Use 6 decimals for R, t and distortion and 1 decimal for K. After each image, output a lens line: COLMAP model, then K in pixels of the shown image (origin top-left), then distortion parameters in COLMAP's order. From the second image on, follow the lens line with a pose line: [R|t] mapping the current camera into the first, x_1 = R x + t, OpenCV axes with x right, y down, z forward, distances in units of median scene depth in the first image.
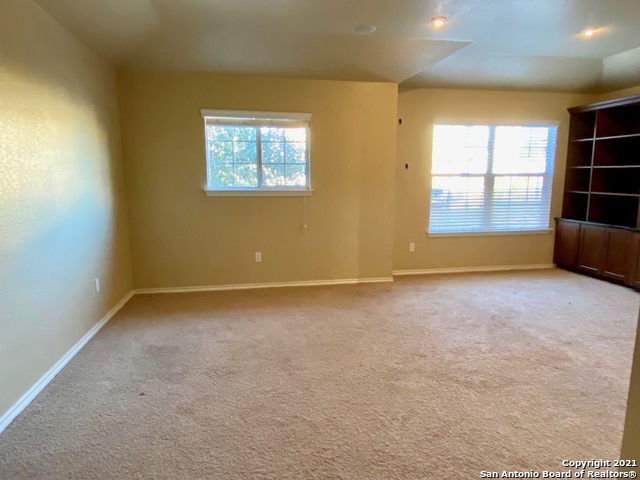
lens RADIAL K [[398.5, 0, 318.6], [0, 398.5, 239.5], [0, 0, 1]] dist [-0.001424, -0.000831]
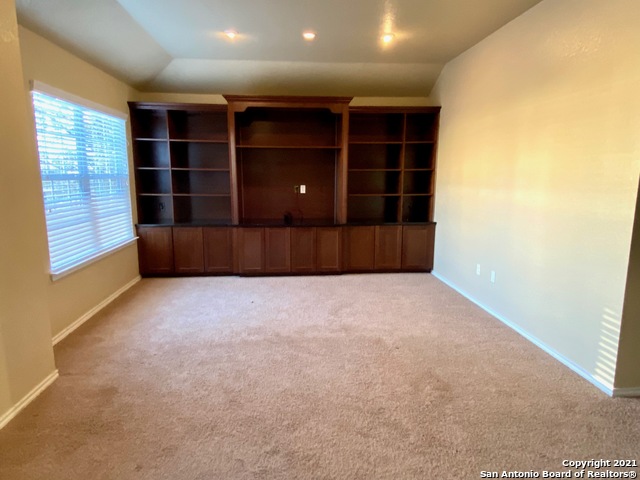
lens RADIAL K [[398.5, 0, 317.2], [0, 398.5, 239.0], [0, 0, 1]] dist [-0.001424, -0.000831]
pose [[0.130305, -0.158552, 0.978714, -0.335501], [0.167131, 0.976517, 0.135945, -0.114776], [-0.977286, 0.145859, 0.153744, 0.712784]]
